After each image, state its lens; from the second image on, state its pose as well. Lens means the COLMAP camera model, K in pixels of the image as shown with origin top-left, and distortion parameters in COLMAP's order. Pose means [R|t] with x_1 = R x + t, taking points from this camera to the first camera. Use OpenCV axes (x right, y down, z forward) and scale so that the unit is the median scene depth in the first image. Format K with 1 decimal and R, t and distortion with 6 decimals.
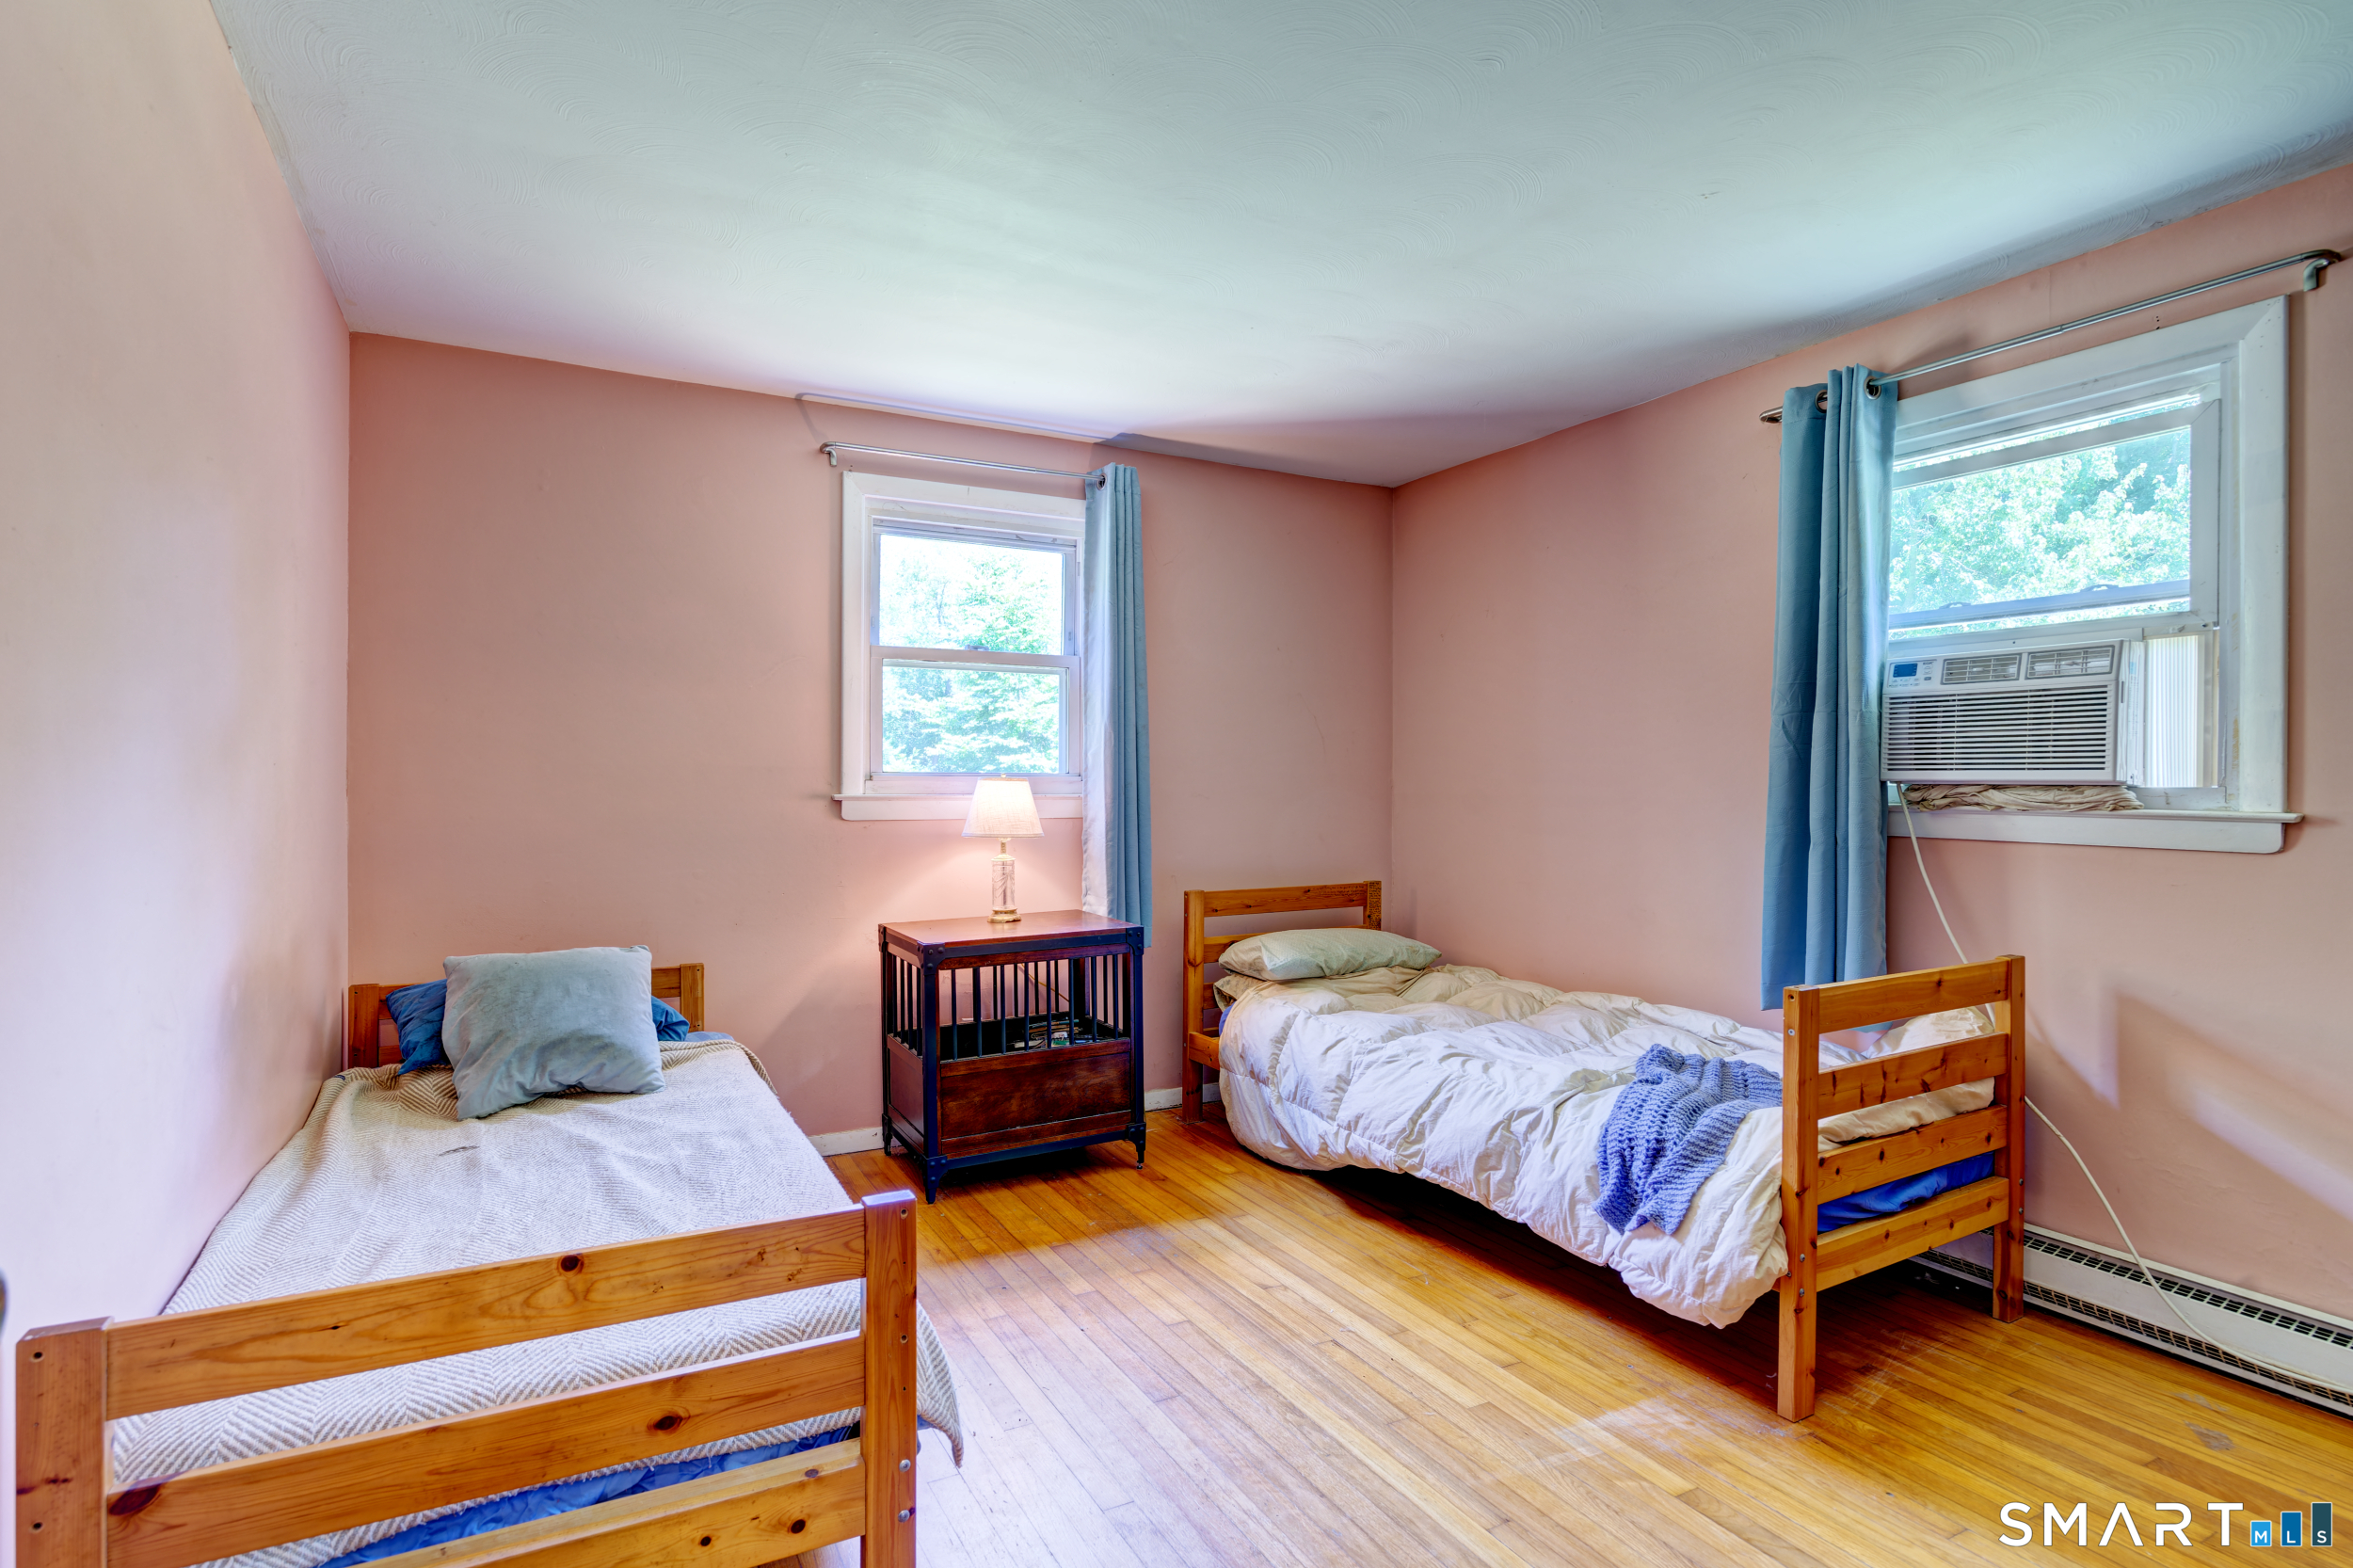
lens RADIAL K [[1164.3, 0, 1170.6], [0, 1164.3, 785.1], [0, 0, 1]] dist [0.000294, -0.000006]
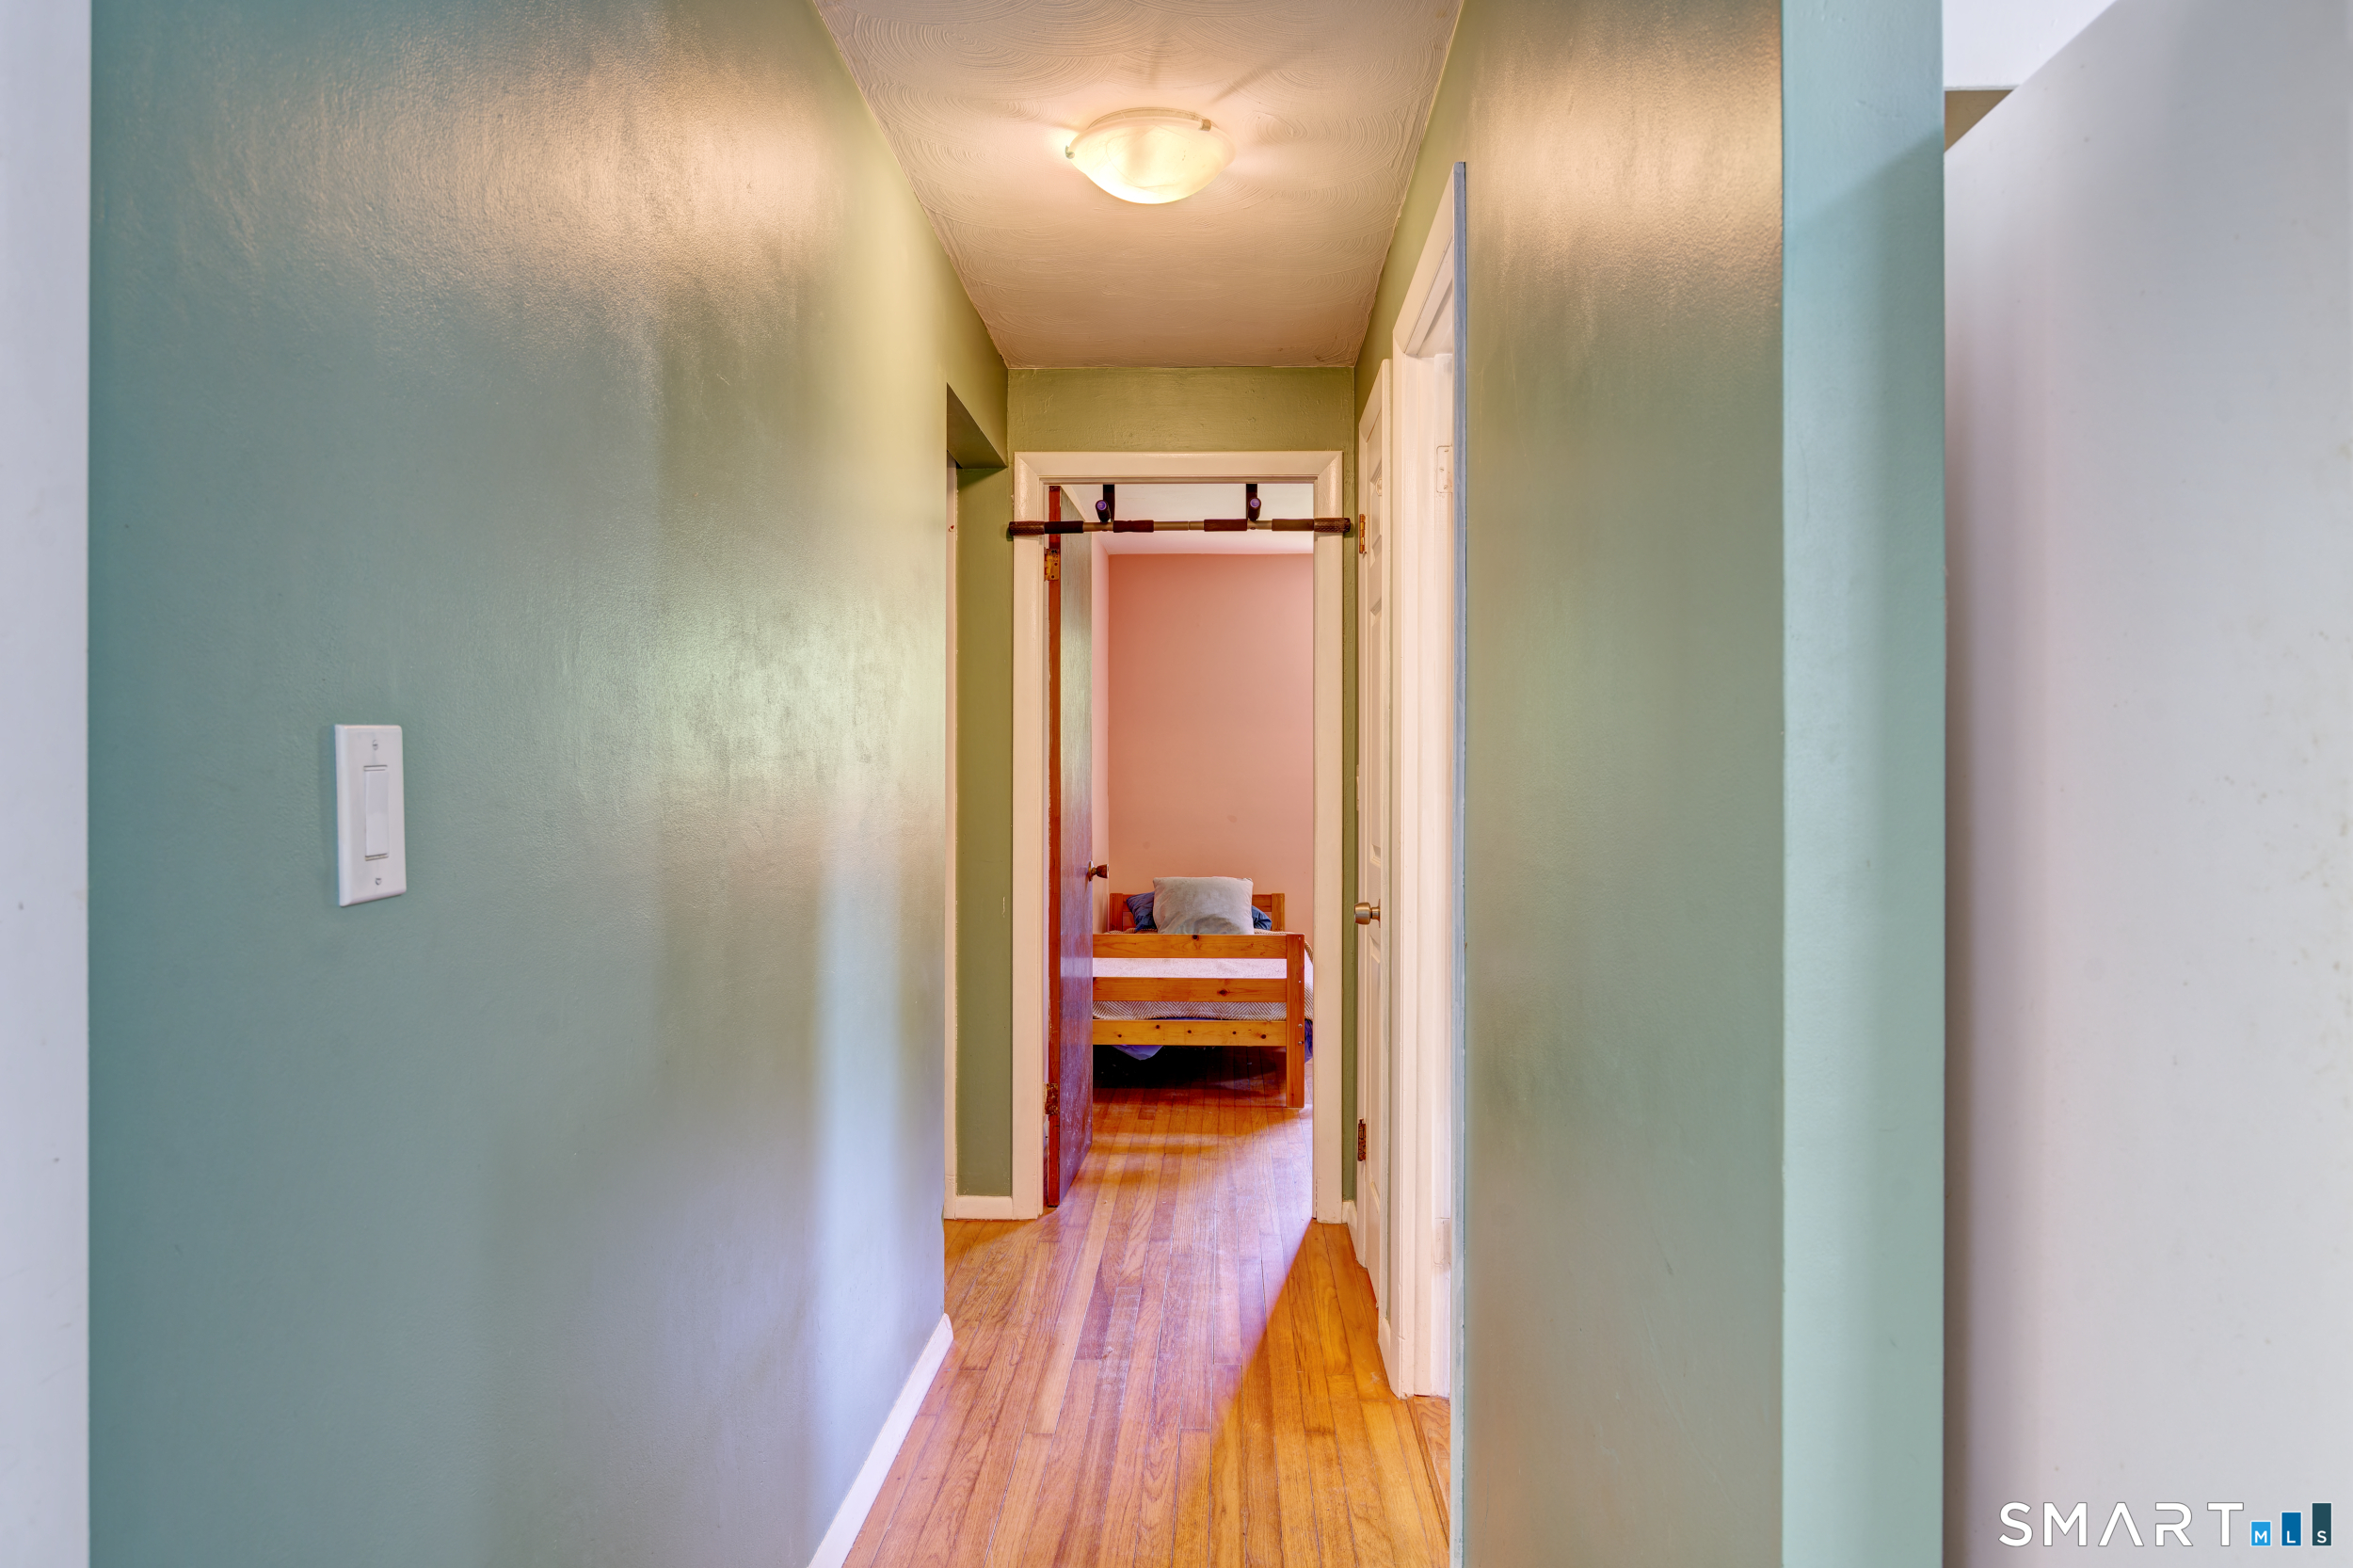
lens RADIAL K [[1529.9, 0, 1183.9], [0, 1529.9, 788.6], [0, 0, 1]] dist [-0.001171, -0.000247]
pose [[0.865732, -0.001176, -0.500507, 0.700787], [-0.001168, 0.999990, -0.004370, 0.013696], [0.500507, 0.004367, 0.865722, -1.190272]]
